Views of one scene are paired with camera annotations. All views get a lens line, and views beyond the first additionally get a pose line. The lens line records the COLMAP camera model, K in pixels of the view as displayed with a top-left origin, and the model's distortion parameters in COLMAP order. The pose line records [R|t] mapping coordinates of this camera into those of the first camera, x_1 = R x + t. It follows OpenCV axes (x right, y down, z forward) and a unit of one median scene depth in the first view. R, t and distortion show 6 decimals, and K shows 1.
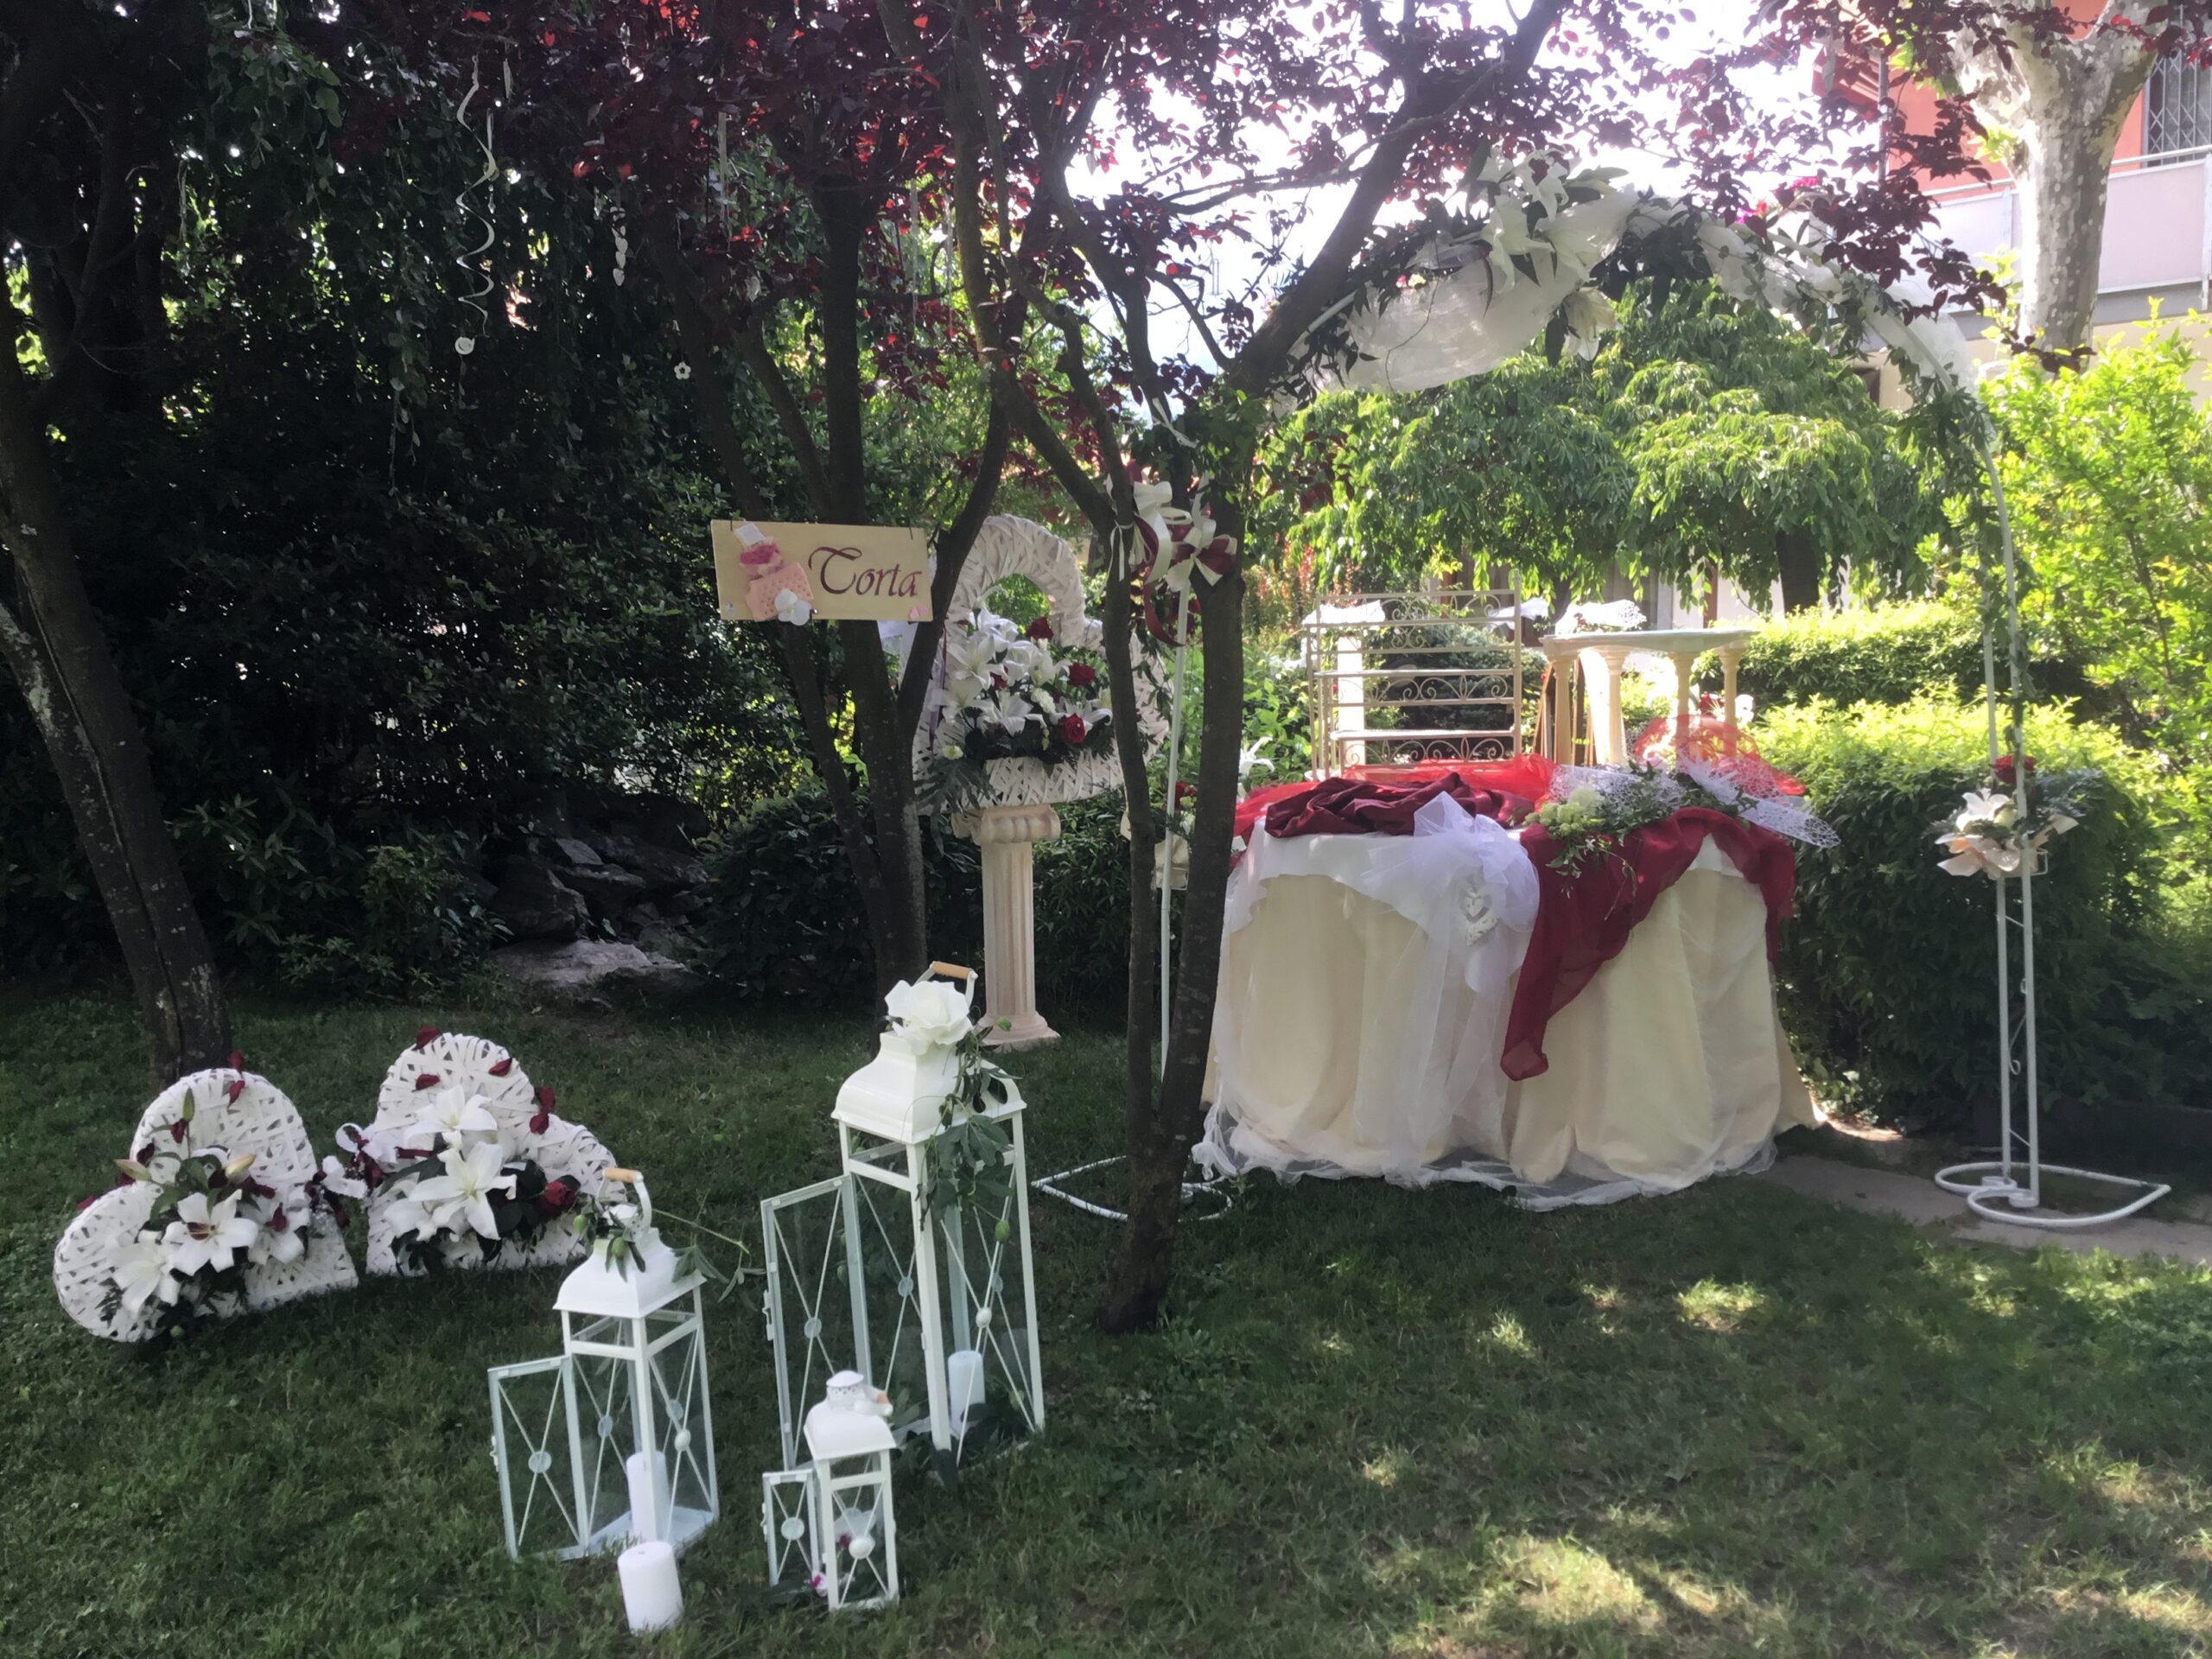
lens RADIAL K [[2005.7, 0, 1106.0], [0, 2005.7, 829.5], [0, 0, 1]] dist [0.130019, -0.254752]
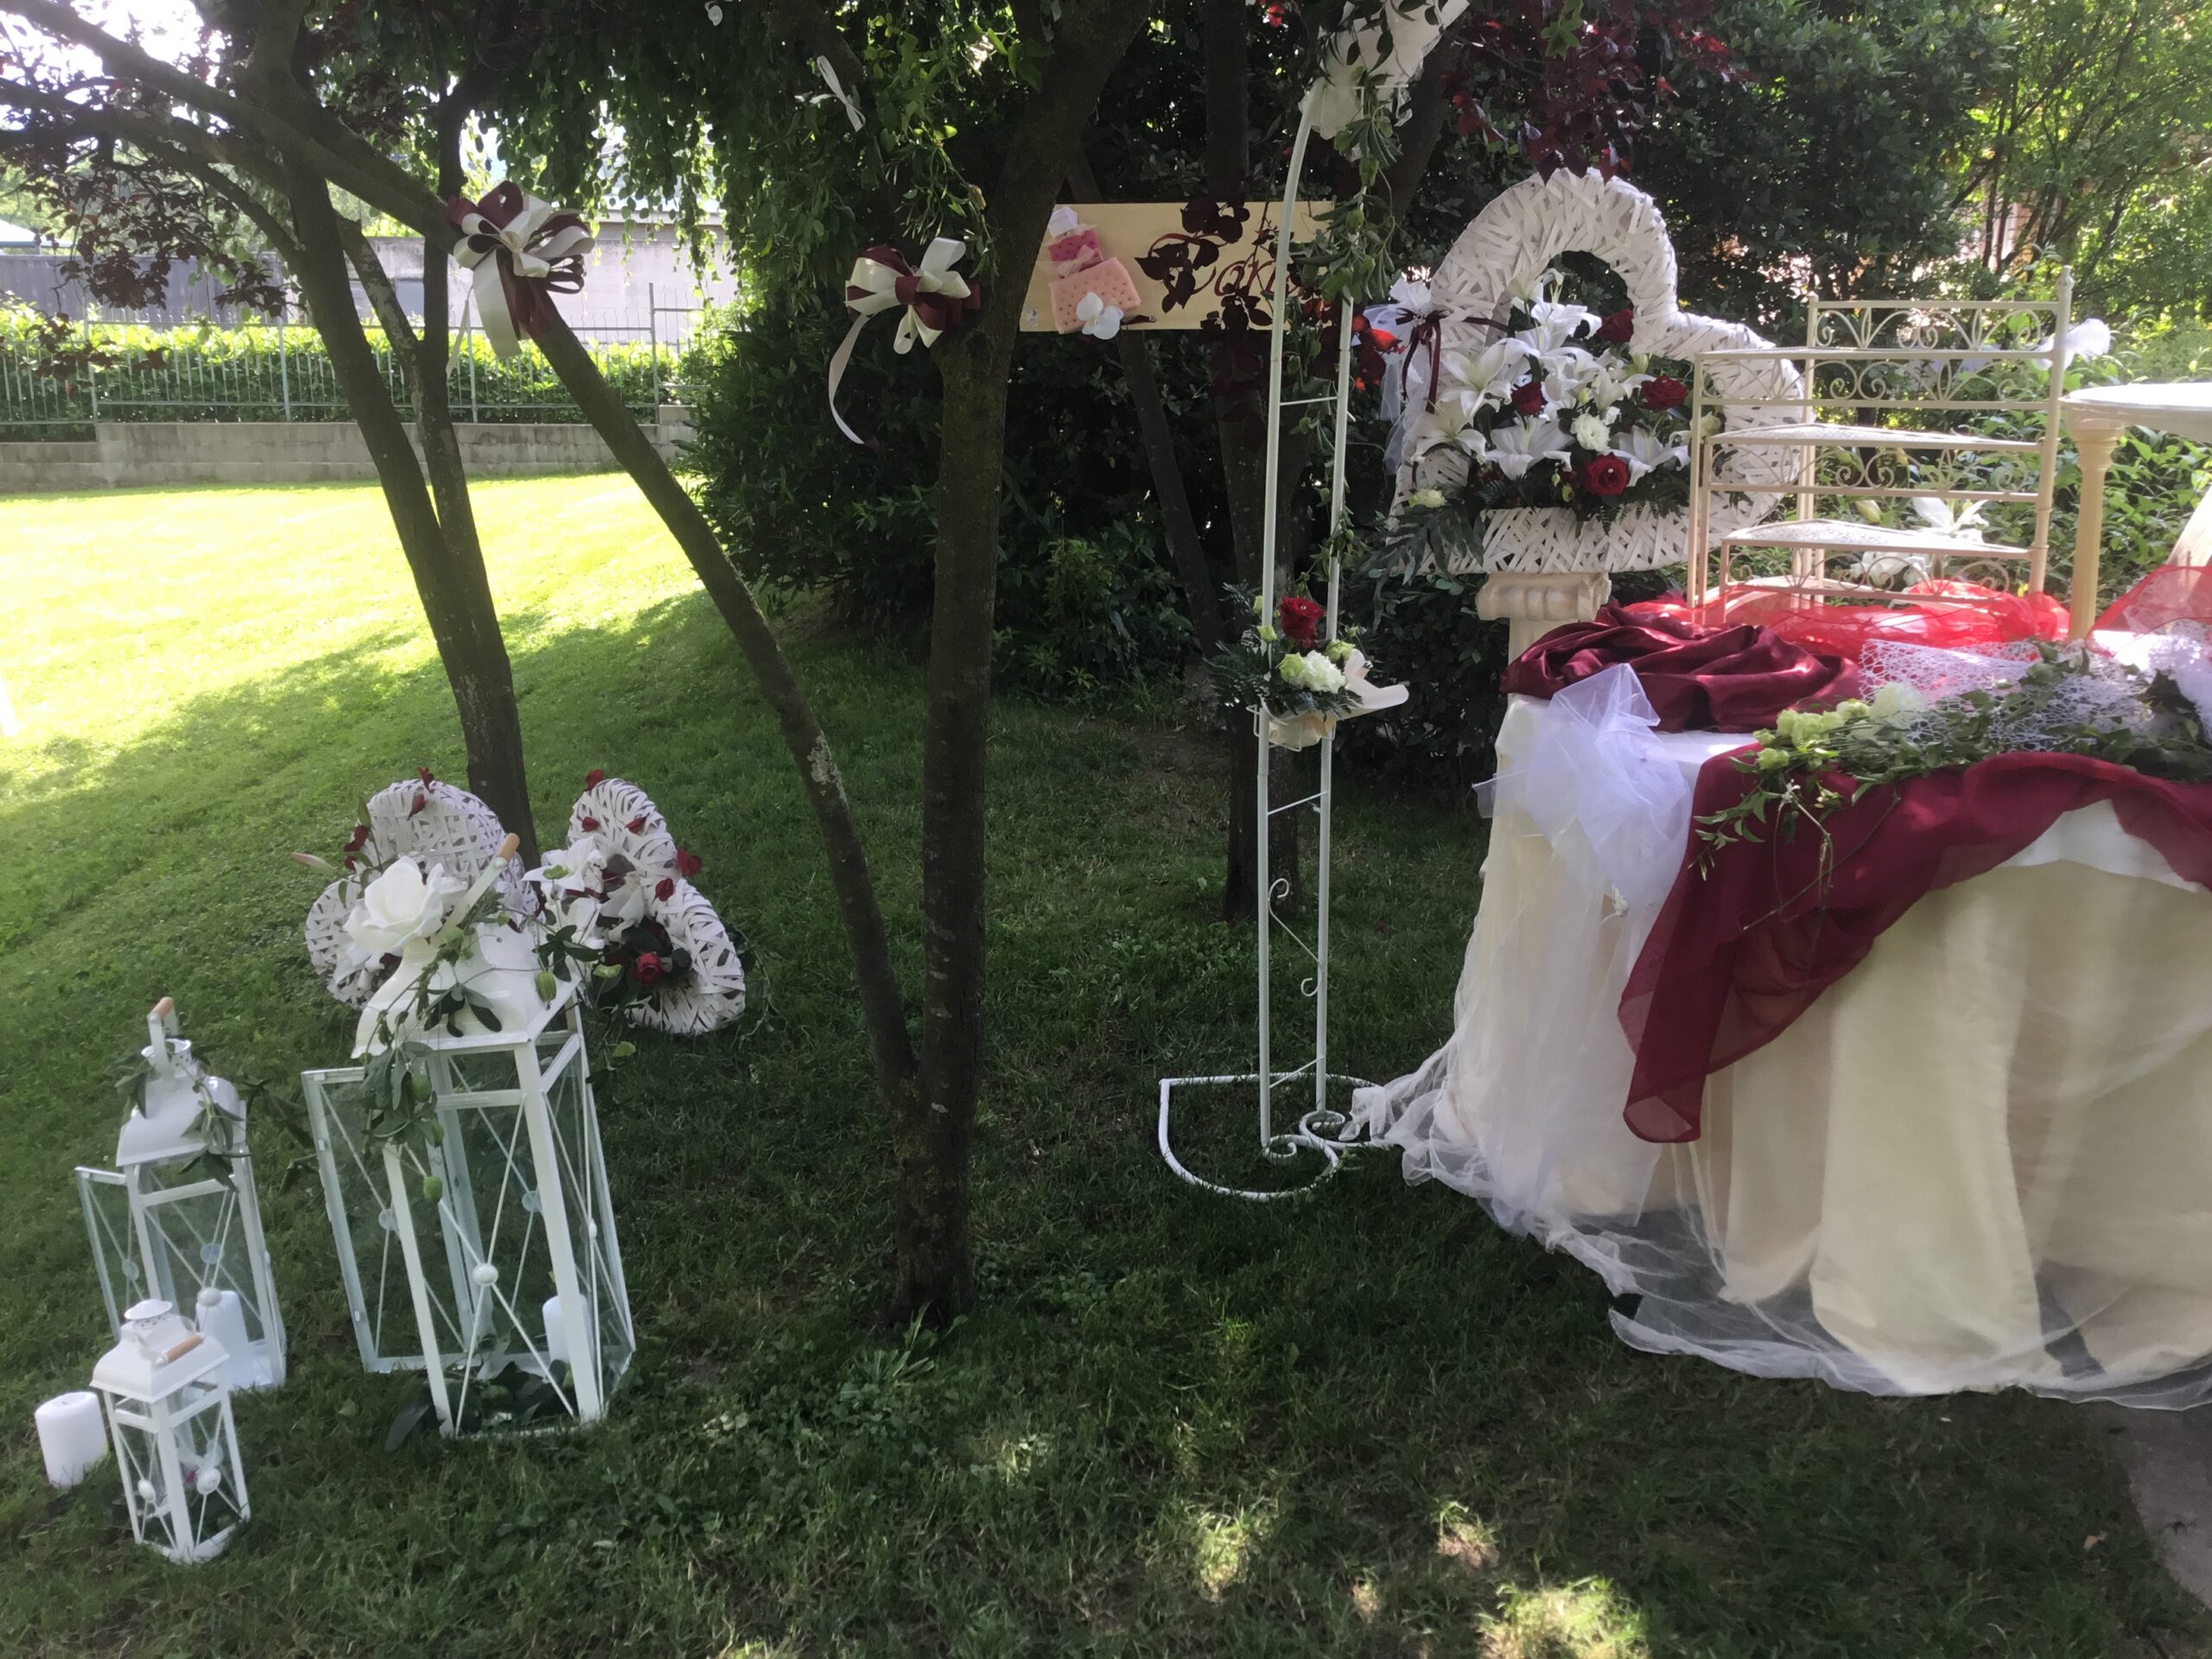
lens RADIAL K [[2005.7, 0, 1106.0], [0, 2005.7, 829.5], [0, 0, 1]] dist [0.130019, -0.254752]
pose [[0.742449, 0.186744, -0.643347, 0.452540], [-0.061938, 0.975382, 0.211644, -0.090264], [0.667033, -0.117287, 0.735738, 0.427046]]
